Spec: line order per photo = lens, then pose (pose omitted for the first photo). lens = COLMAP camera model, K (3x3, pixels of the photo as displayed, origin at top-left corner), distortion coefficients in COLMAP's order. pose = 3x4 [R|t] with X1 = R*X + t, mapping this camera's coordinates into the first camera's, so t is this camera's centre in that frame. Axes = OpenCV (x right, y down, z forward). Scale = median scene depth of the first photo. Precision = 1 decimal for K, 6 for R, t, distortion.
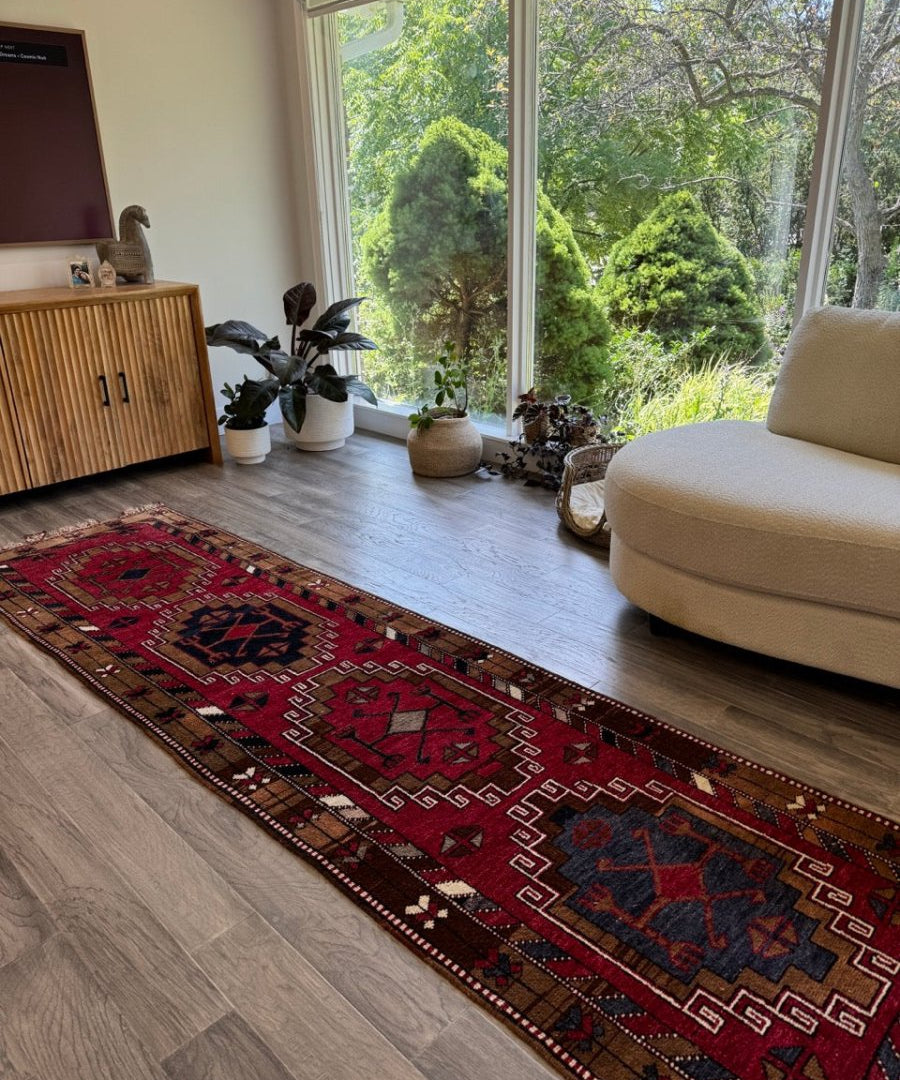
lens RADIAL K [[881.9, 0, 449.3], [0, 881.9, 551.4], [0, 0, 1]] dist [0.124005, -0.213969]
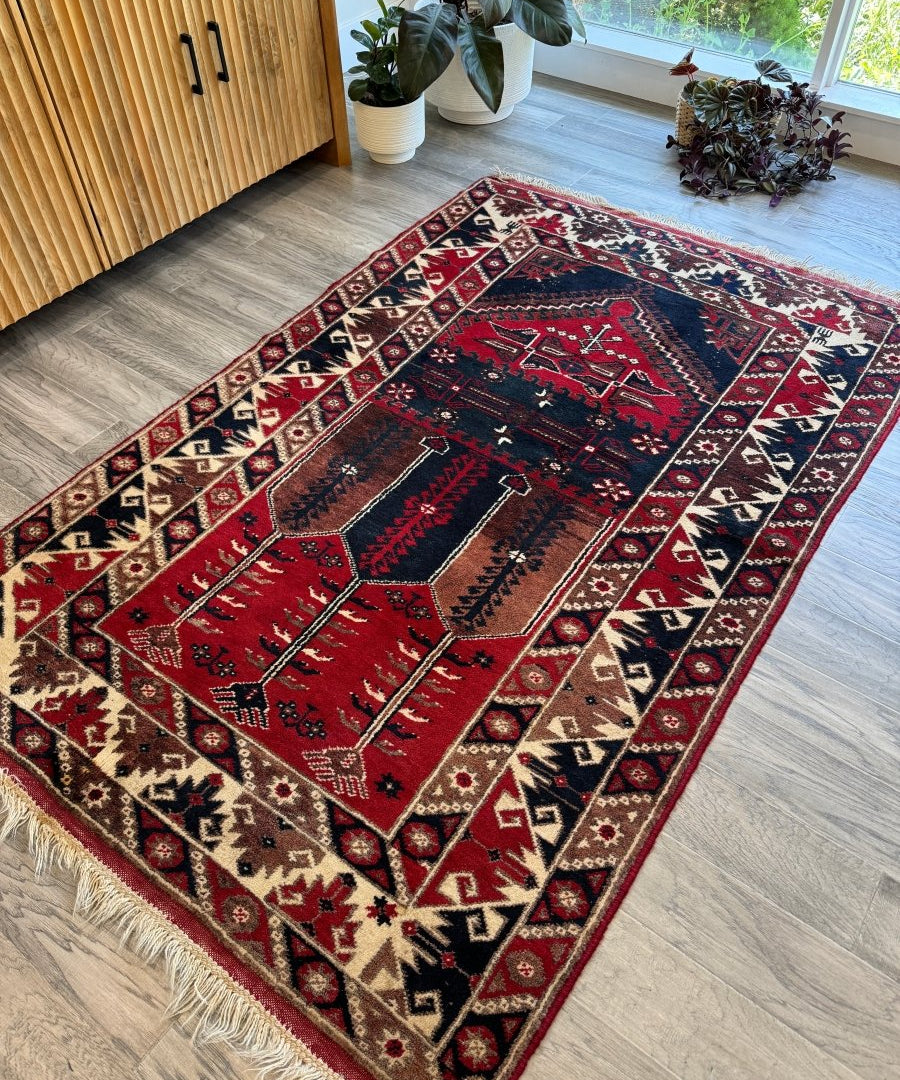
lens RADIAL K [[888.0, 0, 469.6], [0, 888.0, 569.6], [0, 0, 1]] dist [-0.005370, 0.004620]
pose [[0.986857, -0.118939, 0.109393, -0.300805], [0.056164, 0.887201, 0.457952, -0.138427], [-0.151522, -0.445790, 0.882220, 0.339718]]
